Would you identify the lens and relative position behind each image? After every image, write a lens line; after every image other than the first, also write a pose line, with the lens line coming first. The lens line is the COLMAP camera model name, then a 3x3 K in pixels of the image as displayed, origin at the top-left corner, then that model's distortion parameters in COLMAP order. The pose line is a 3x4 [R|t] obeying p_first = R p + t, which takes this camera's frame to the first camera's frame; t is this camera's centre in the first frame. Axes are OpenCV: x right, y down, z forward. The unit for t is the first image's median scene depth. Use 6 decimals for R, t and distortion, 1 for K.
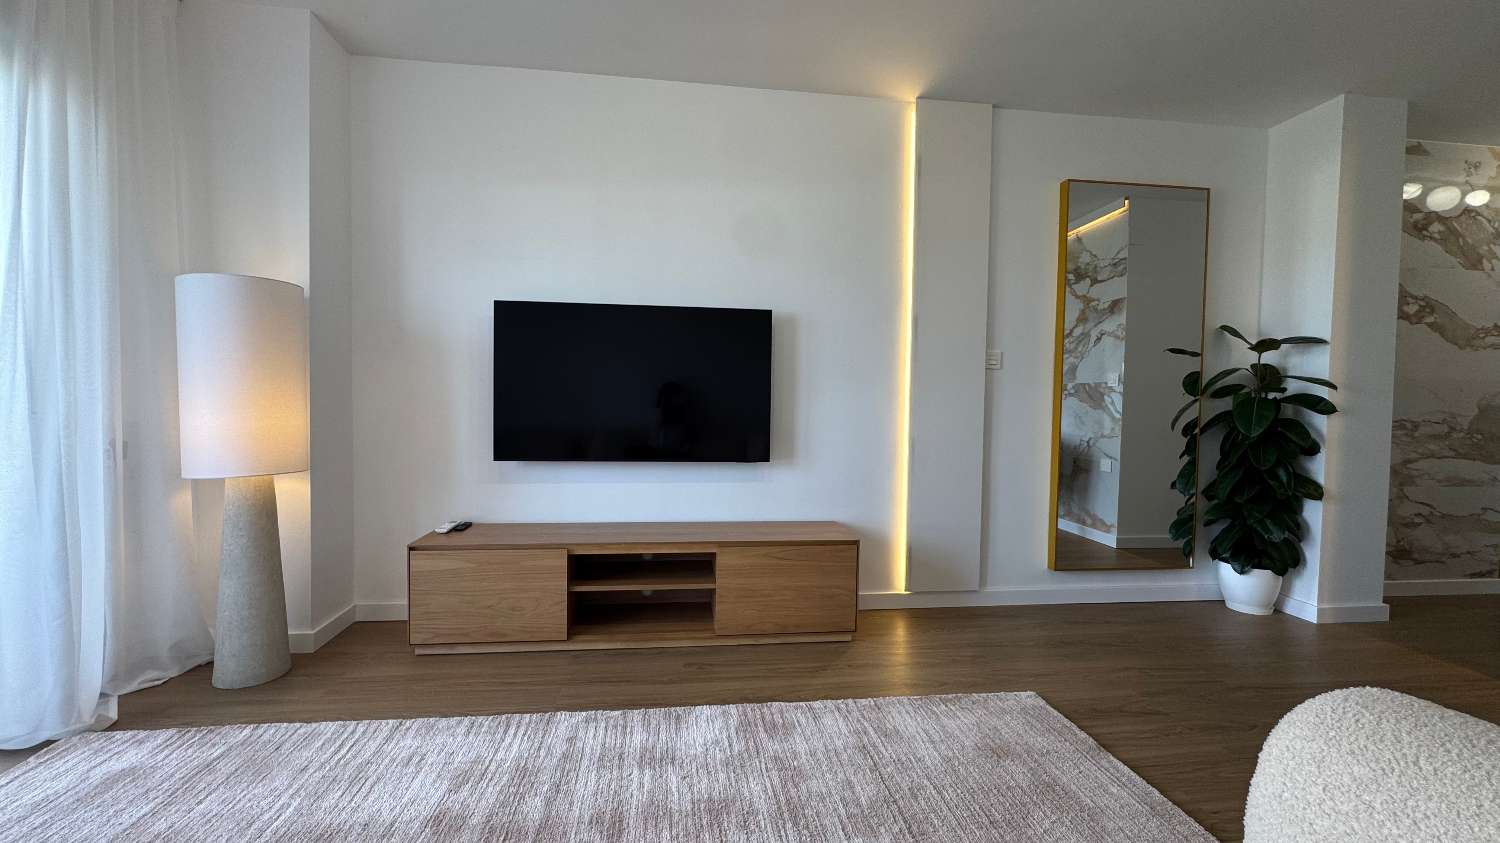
lens RADIAL K [[598.9, 0, 747.7], [0, 598.9, 421.4], [0, 0, 1]] dist [-0.004535, 0.000031]
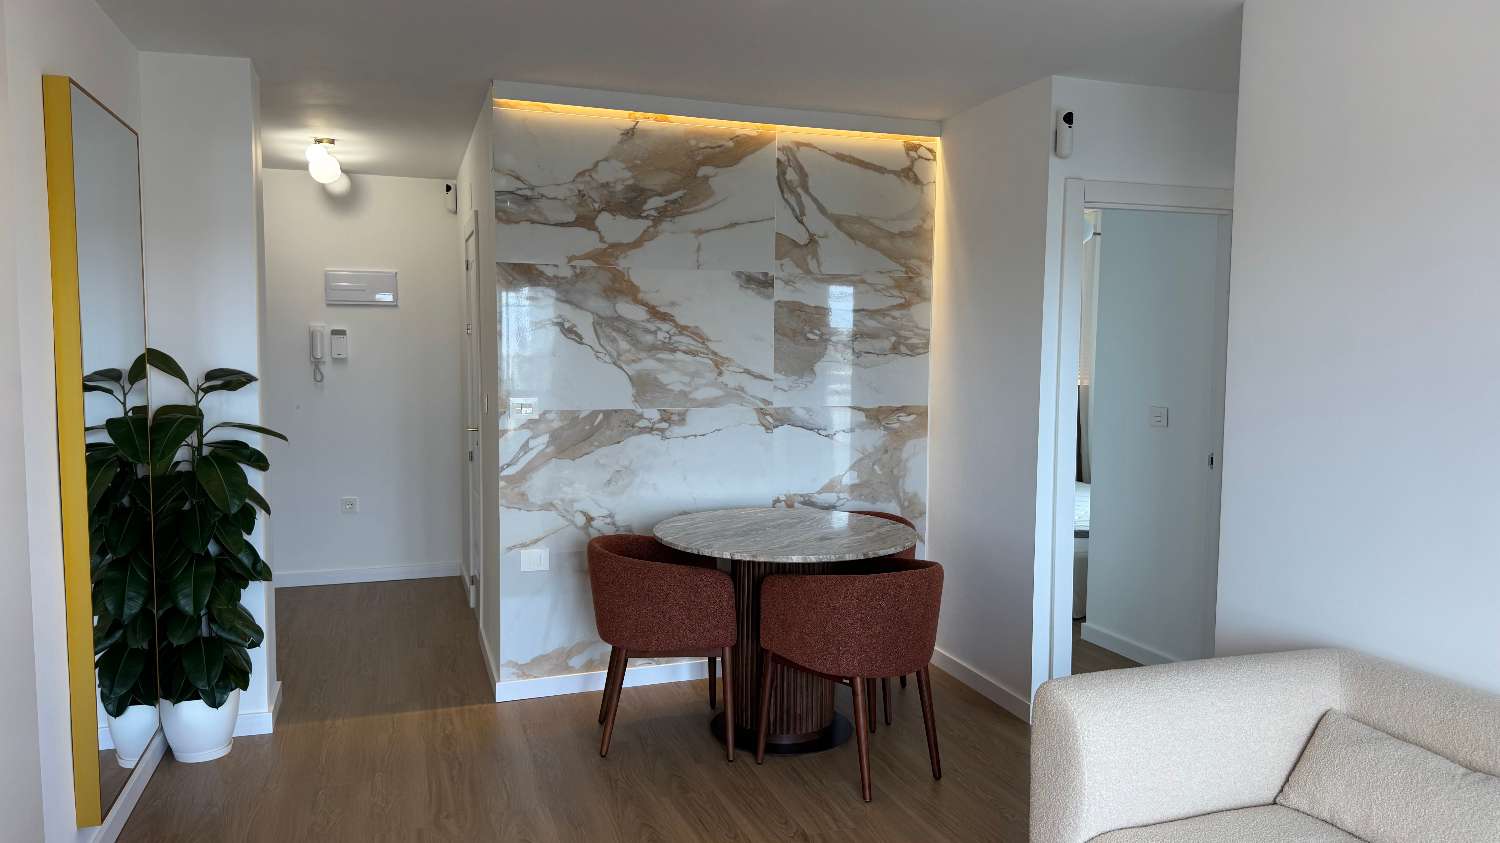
lens RADIAL K [[1056.5, 0, 749.0], [0, 1056.5, 432.2], [0, 0, 1]] dist [0.103931, -0.000902]
pose [[-0.209150, -0.101096, 0.972644, -0.532532], [0.019588, 0.994009, 0.107529, -0.201415], [-0.977687, 0.041542, -0.205917, 0.665030]]
